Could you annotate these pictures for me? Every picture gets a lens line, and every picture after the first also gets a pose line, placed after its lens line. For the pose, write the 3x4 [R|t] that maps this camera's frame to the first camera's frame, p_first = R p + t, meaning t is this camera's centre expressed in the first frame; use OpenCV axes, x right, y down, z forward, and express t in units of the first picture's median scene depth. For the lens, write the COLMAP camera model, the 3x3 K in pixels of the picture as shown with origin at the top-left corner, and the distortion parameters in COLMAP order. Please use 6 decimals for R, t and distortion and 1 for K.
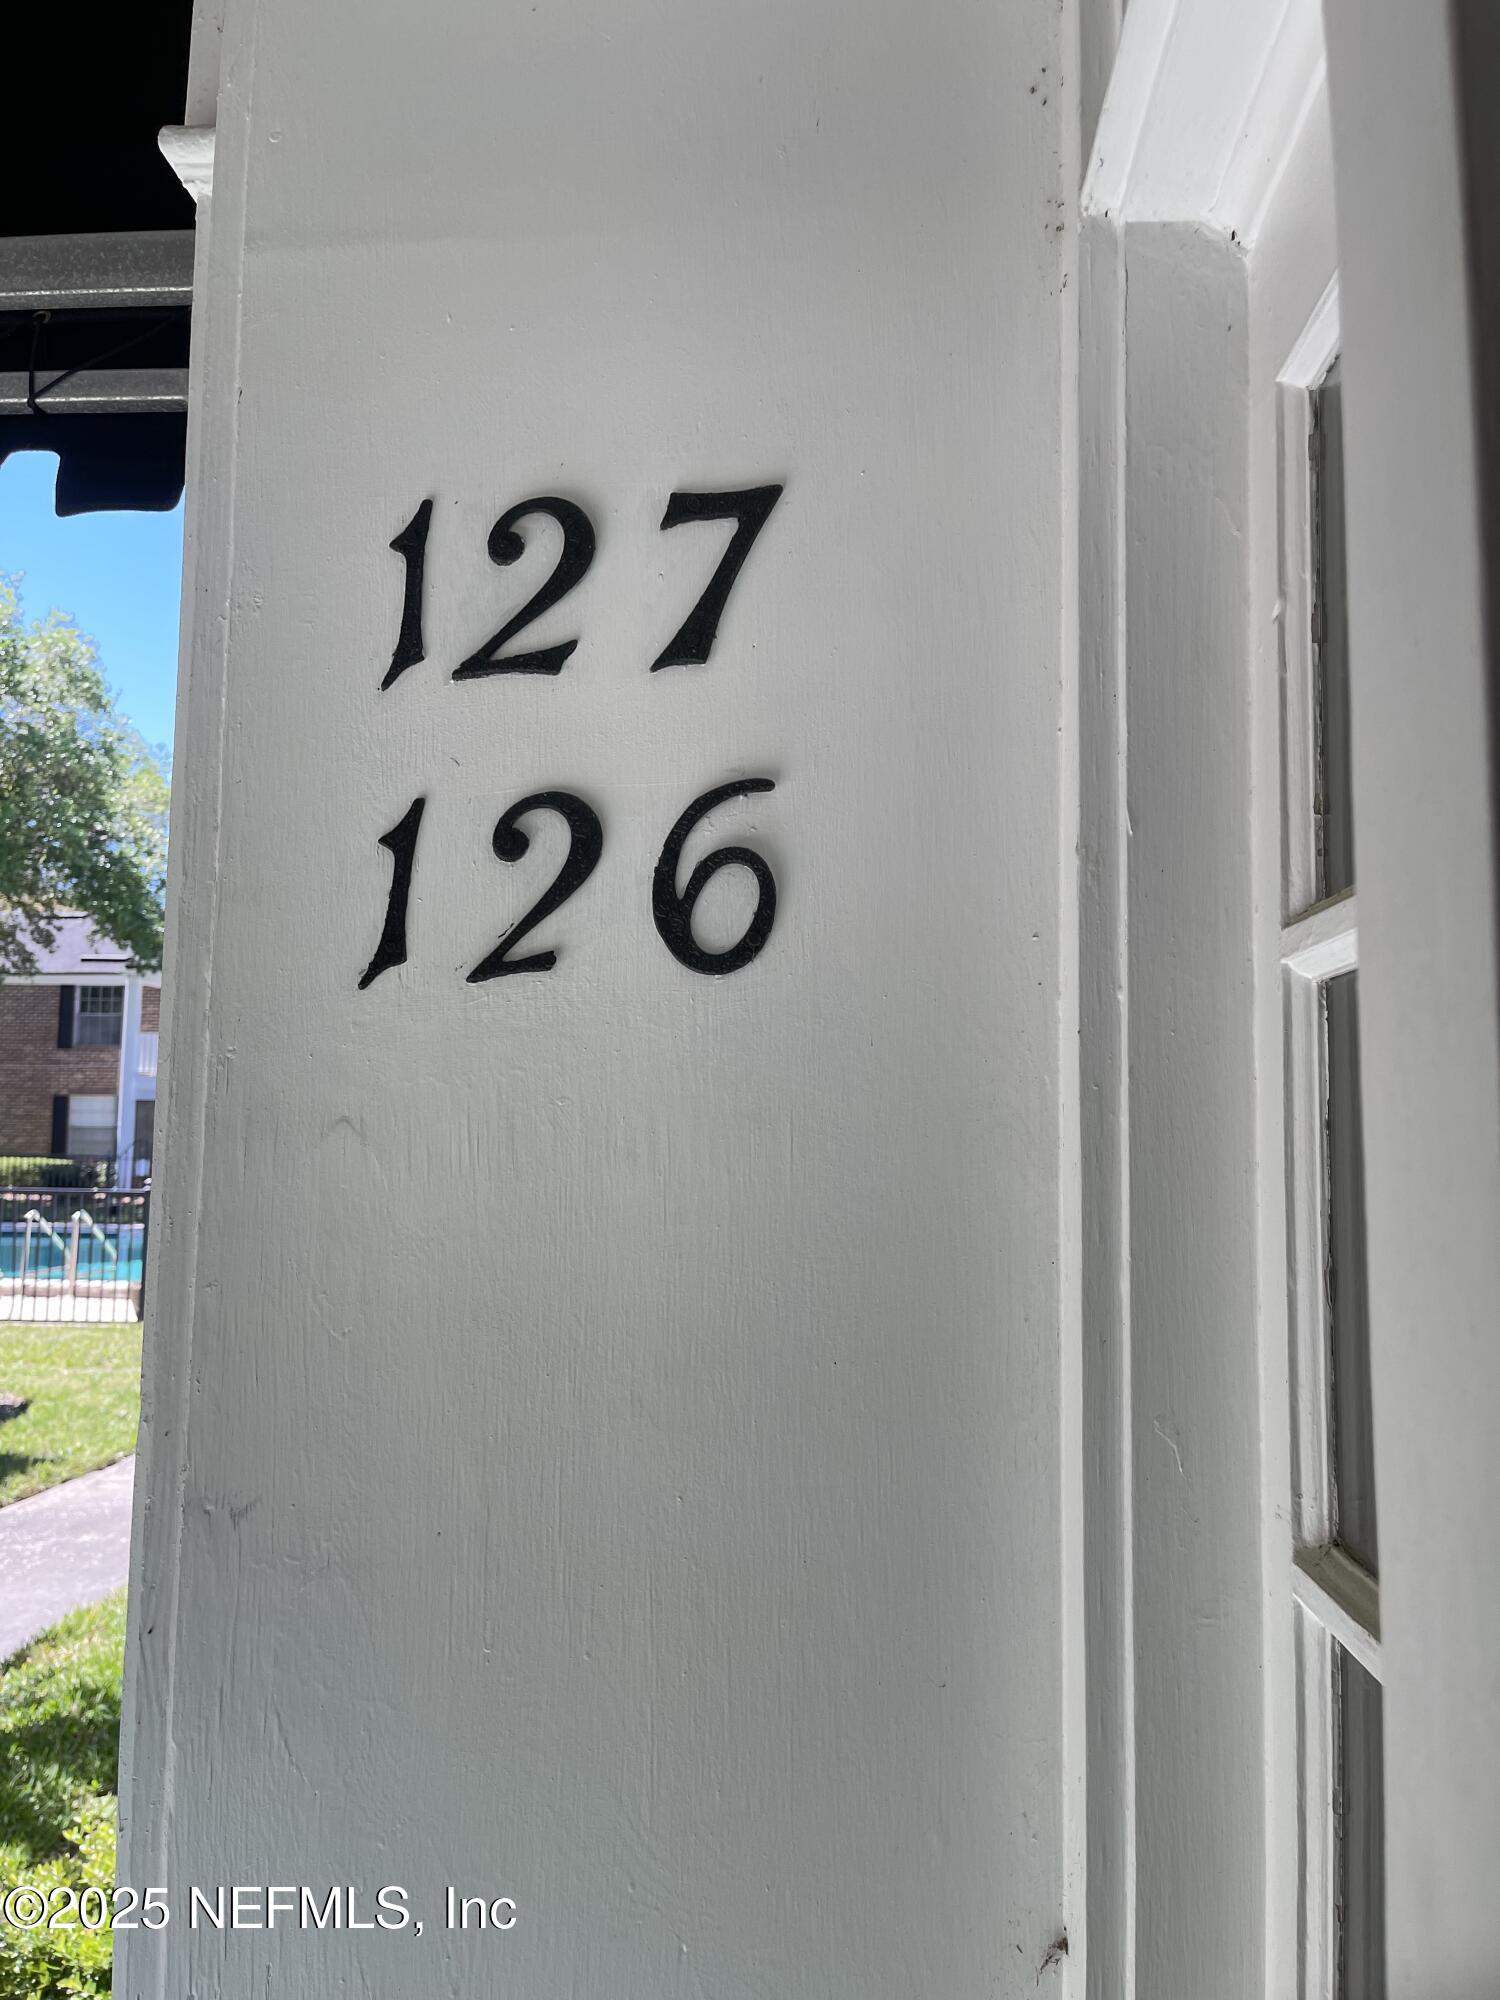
lens RADIAL K [[1487.4, 0, 750.0], [0, 1487.4, 1000.0], [0, 0, 1]] dist [0.024685, -0.006090]
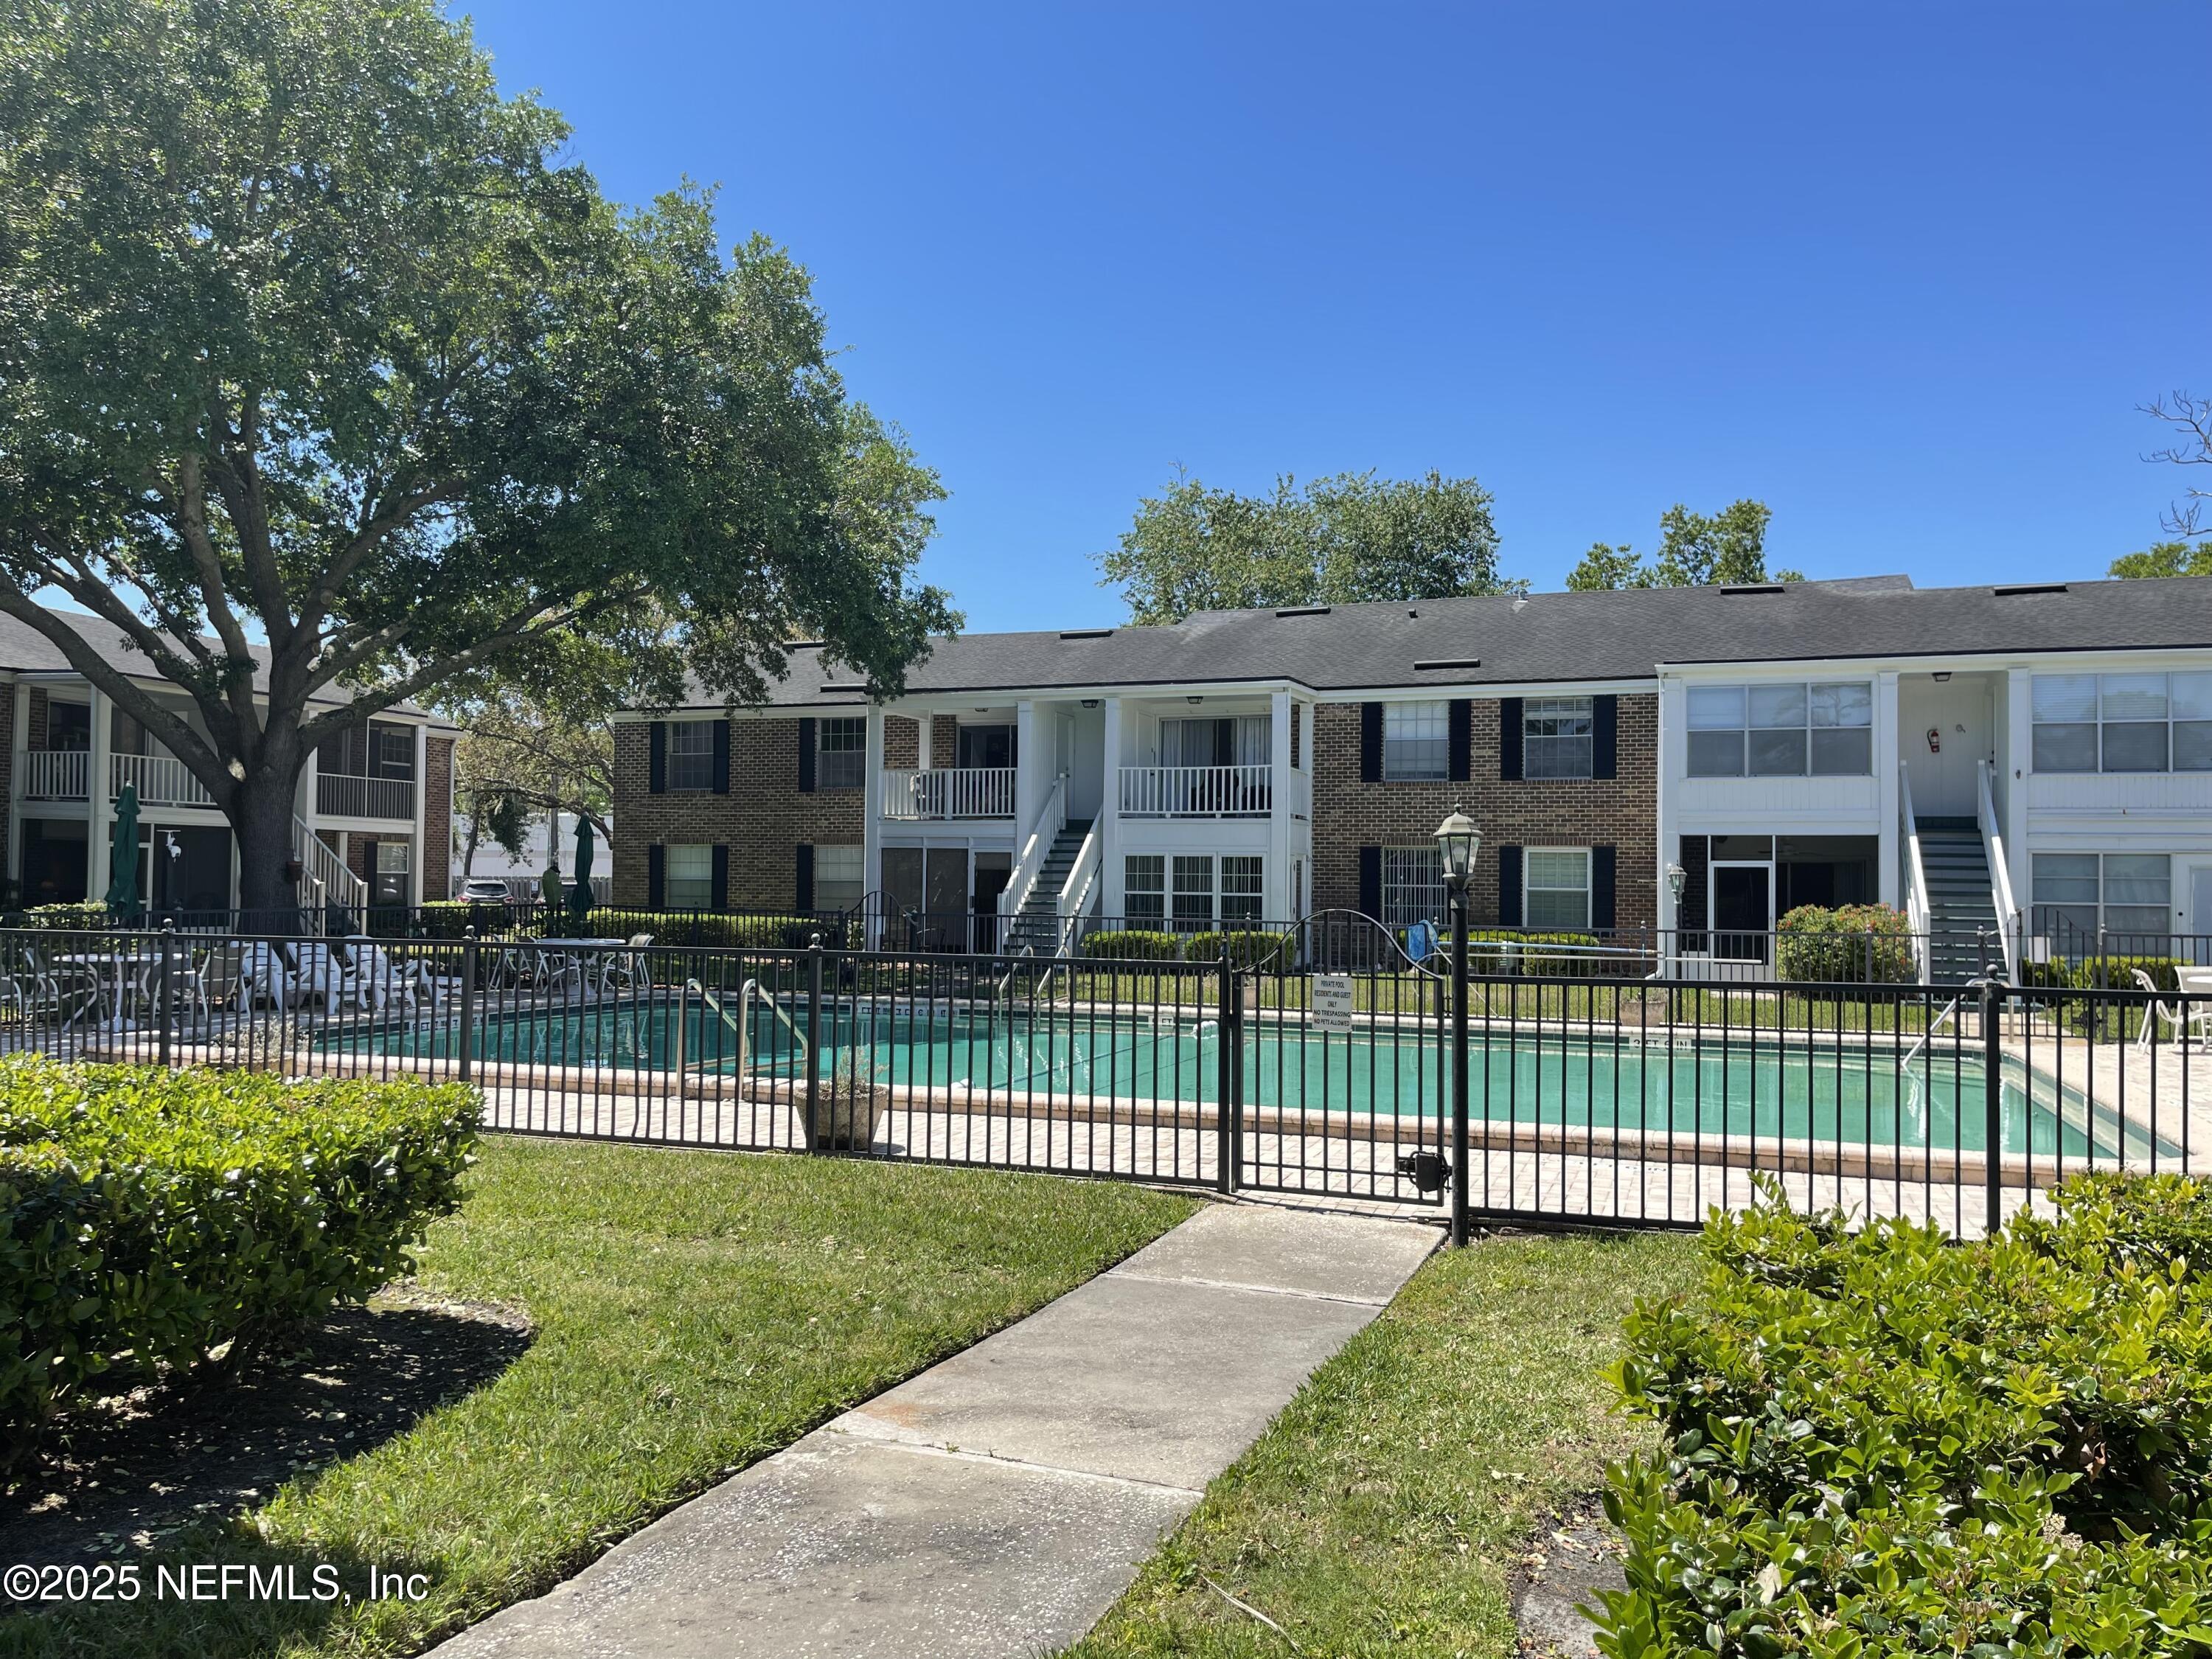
lens RADIAL K [[1645.1, 0, 1106.0], [0, 1645.1, 829.5], [0, 0, 1]] dist [0.024685, -0.006090]
pose [[0.962149, -0.023358, -0.271521, -0.031167], [0.037378, 0.998215, 0.046580, 0.017530], [0.269949, -0.054966, 0.961305, 0.129319]]
